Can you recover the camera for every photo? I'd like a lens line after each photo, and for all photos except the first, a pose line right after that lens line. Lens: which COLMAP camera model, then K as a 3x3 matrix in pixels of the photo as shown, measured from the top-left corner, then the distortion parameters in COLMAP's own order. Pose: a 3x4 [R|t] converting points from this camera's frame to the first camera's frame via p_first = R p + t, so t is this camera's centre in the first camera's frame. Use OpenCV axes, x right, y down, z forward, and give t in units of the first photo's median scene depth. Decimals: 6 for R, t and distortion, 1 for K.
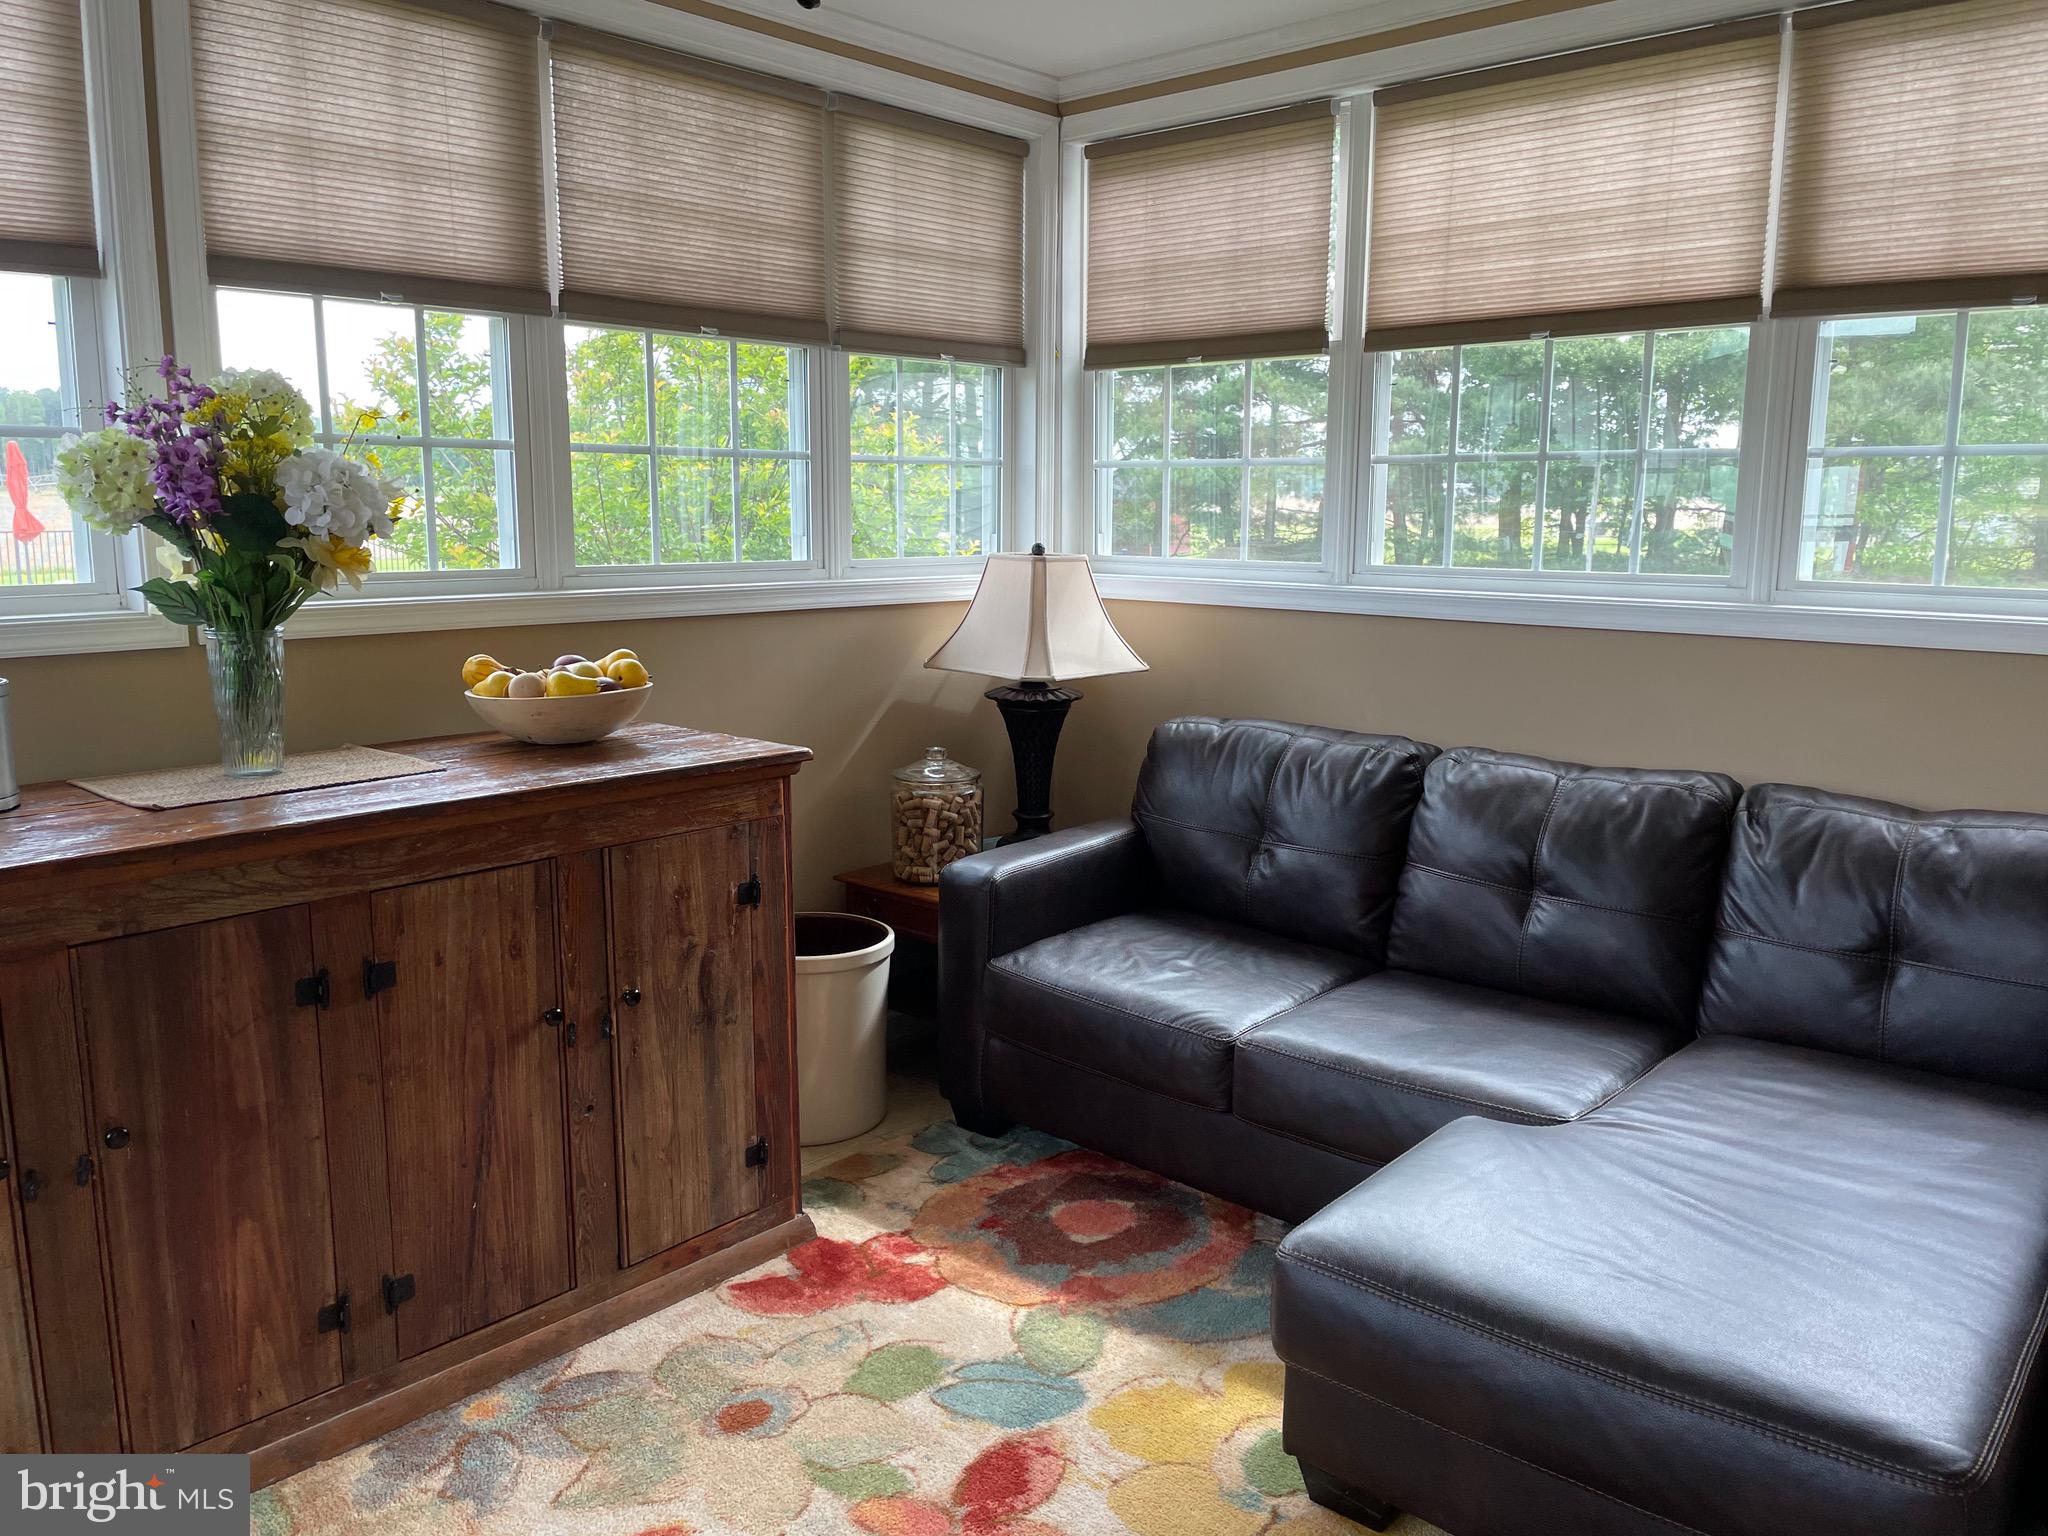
lens RADIAL K [[1545.6, 0, 1025.1], [0, 1545.6, 766.7], [0, 0, 1]] dist [0.067499, -0.097028]
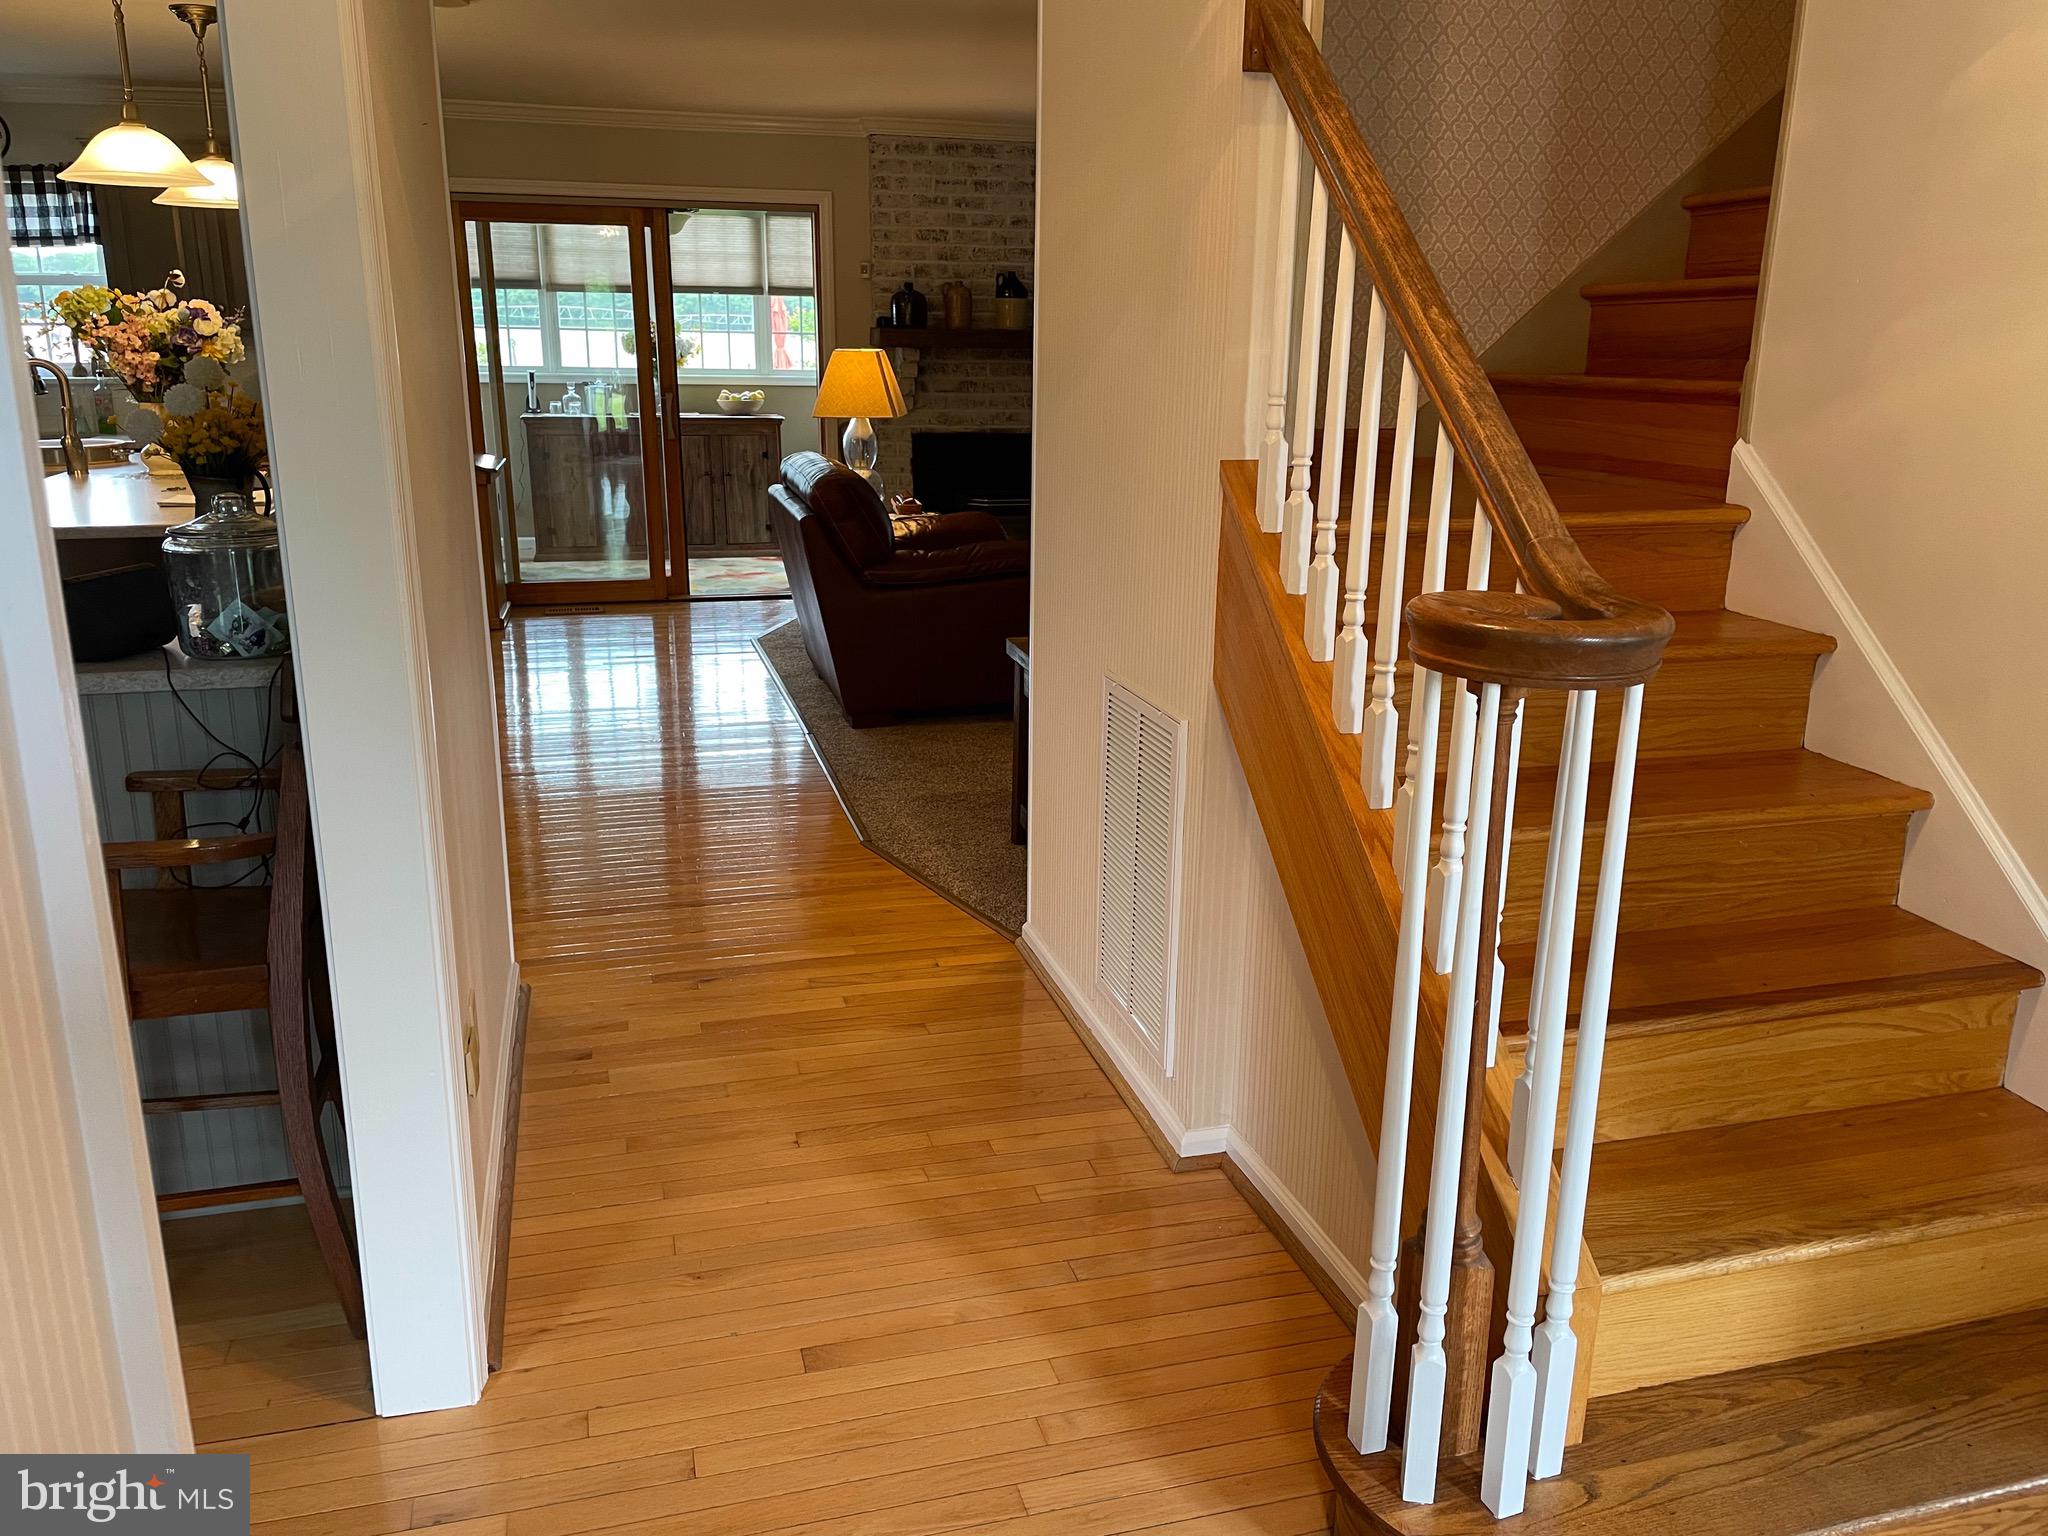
lens RADIAL K [[1545.6, 0, 1006.5], [0, 1545.6, 772.4], [0, 0, 1]] dist [0.067499, -0.097028]
pose [[0.844035, 0.156596, -0.512916, 2.105526], [-0.102504, 0.985892, 0.132322, 0.250074], [0.526401, -0.059109, 0.848179, -1.737089]]
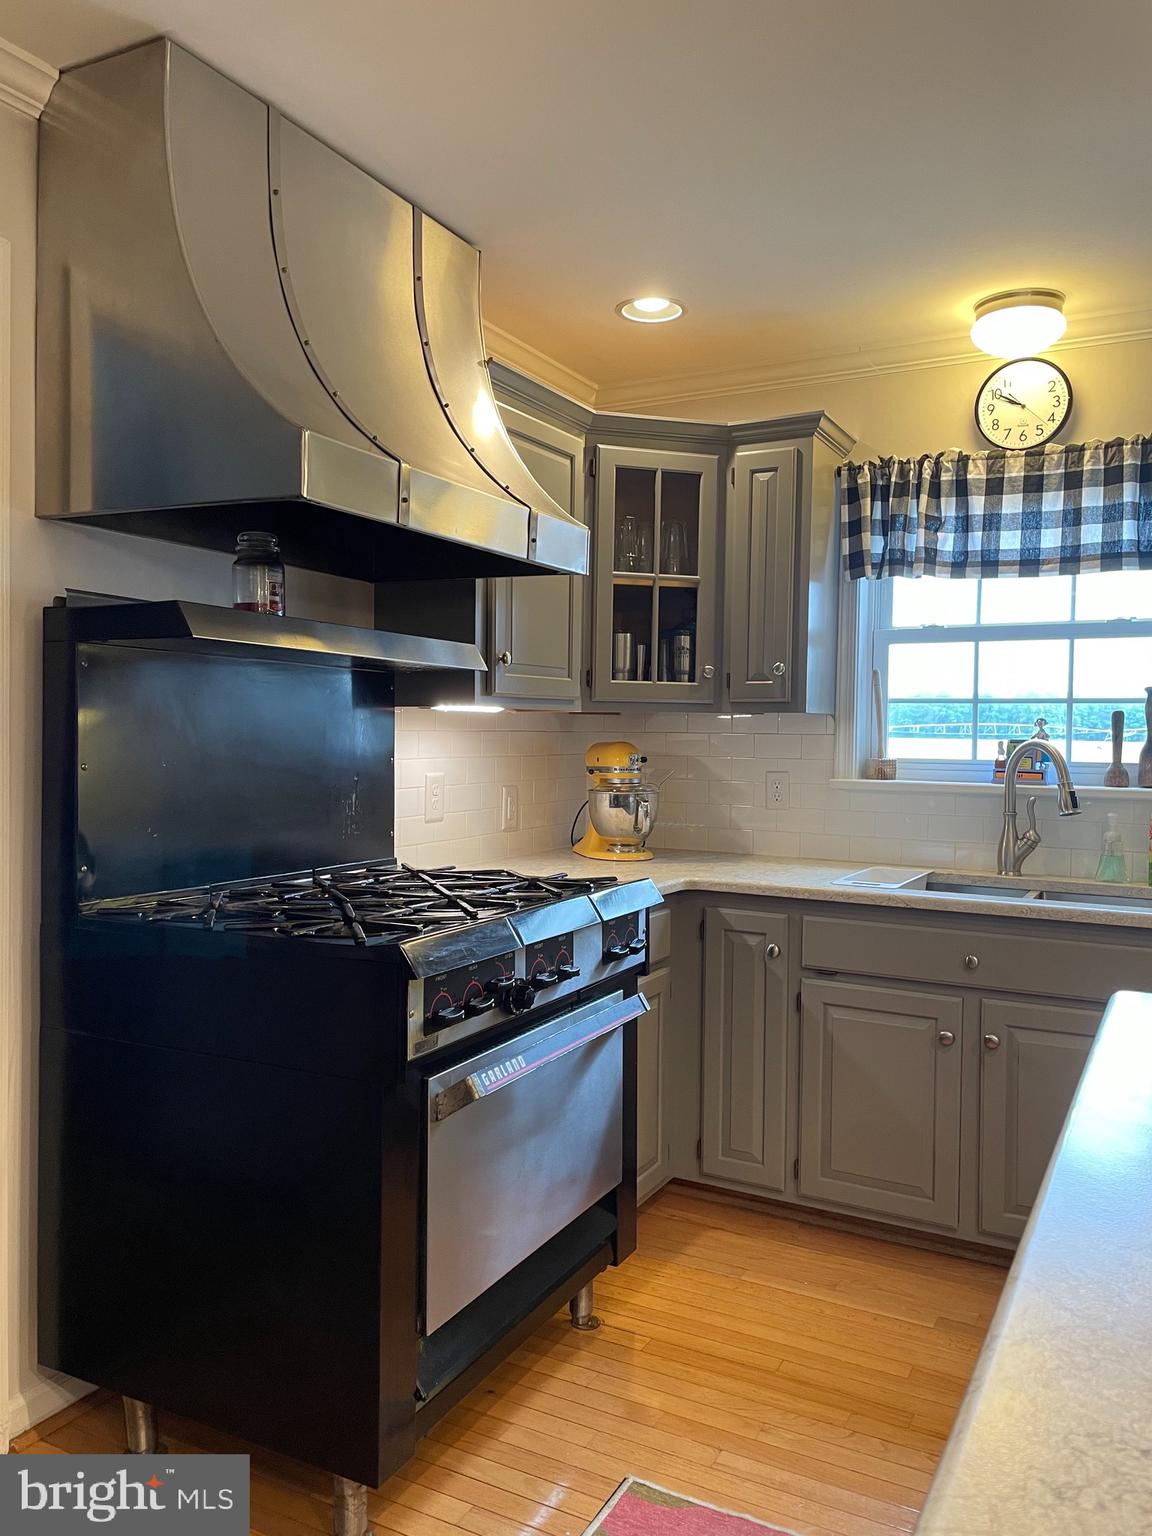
lens RADIAL K [[1159.2, 0, 562.6], [0, 1159.2, 761.1], [0, 0, 1]] dist [0.067499, -0.097028]
pose [[0.233037, 0.028524, -0.972049, 0.619621], [-0.176798, 0.984154, -0.013507, 0.193400], [0.956261, 0.175004, 0.234388, -1.163082]]
